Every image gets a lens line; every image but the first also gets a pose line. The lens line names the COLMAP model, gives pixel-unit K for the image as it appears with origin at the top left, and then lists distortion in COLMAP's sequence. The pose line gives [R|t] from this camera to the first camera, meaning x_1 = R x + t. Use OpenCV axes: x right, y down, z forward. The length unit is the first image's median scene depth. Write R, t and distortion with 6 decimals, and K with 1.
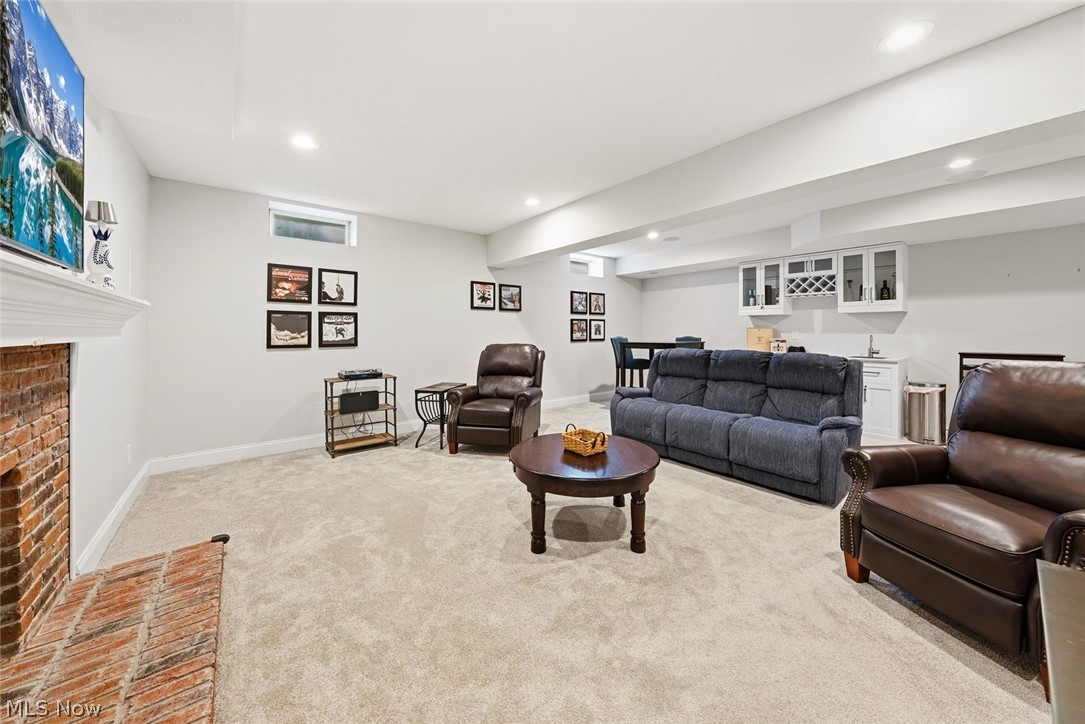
lens RADIAL K [[380.0, 0, 544.7], [0, 380.0, 333.5], [0, 0, 1]] dist [-0.002110, -0.000057]
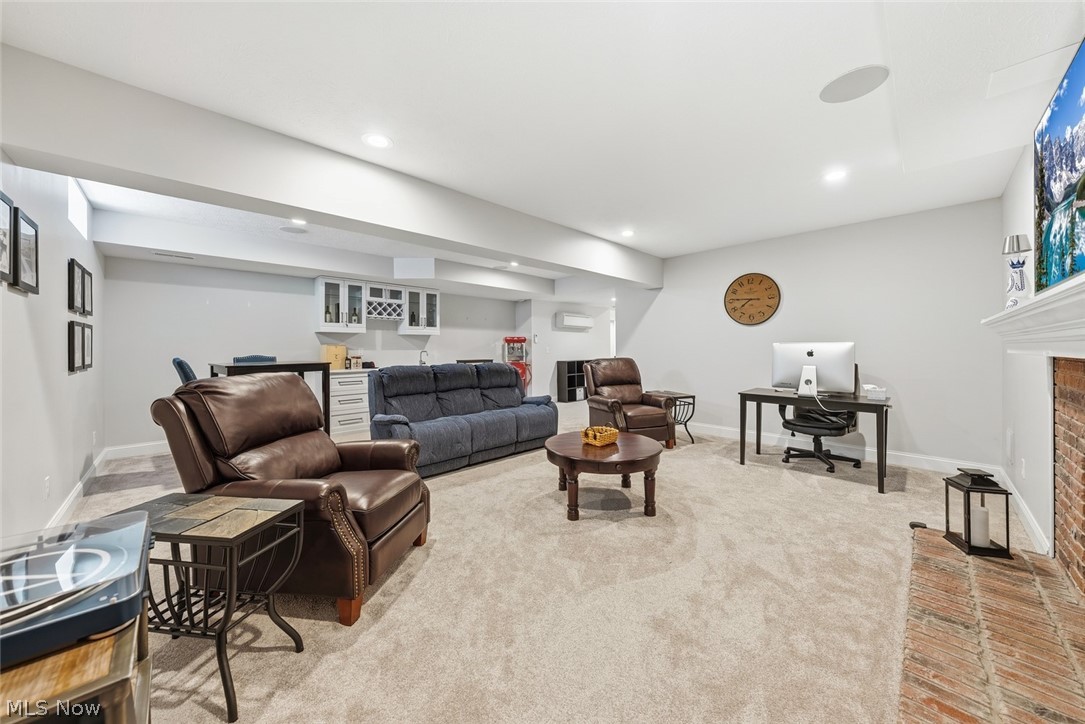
lens RADIAL K [[380.0, 0, 546.1], [0, 380.0, 344.7], [0, 0, 1]] dist [-0.002110, -0.000057]
pose [[-0.110900, 0.011263, 0.993768, -0.527922], [0.009876, 0.999899, -0.010230, -0.000174], [-0.993783, 0.008680, -0.111000, 0.617439]]
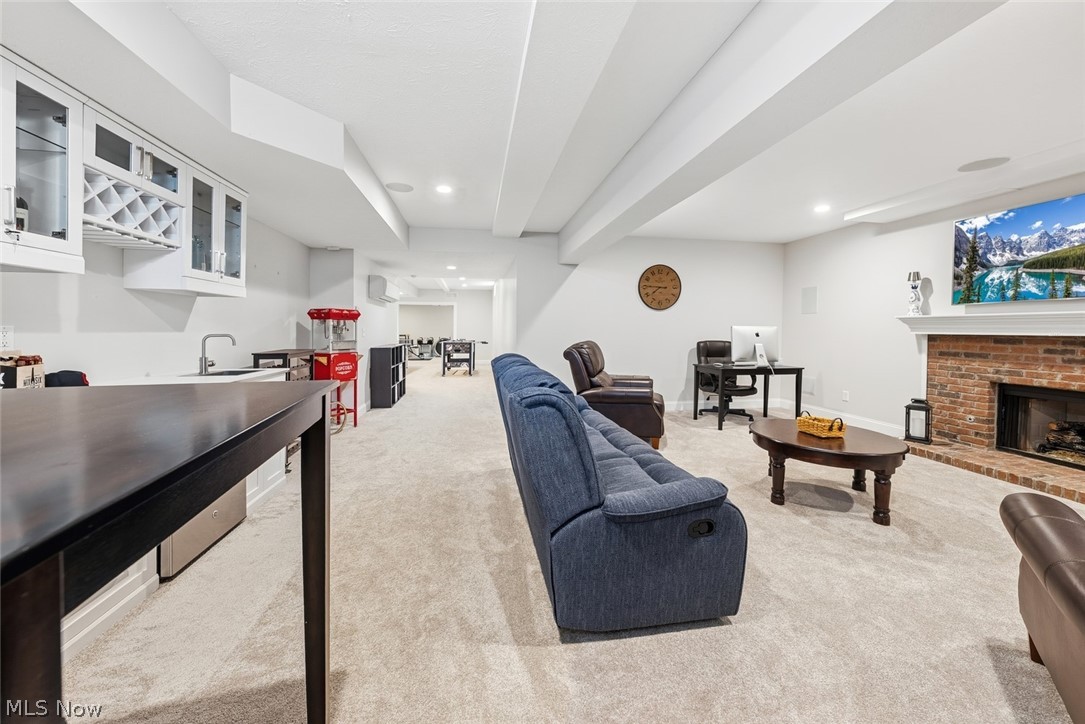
lens RADIAL K [[380.0, 0, 554.3], [0, 380.0, 329.2], [0, 0, 1]] dist [-0.002110, -0.000057]
pose [[-0.883692, -0.000065, 0.468069, 0.129297], [0.002111, 0.999989, 0.004124, -0.003707], [-0.468065, 0.004632, -0.883682, 1.118539]]
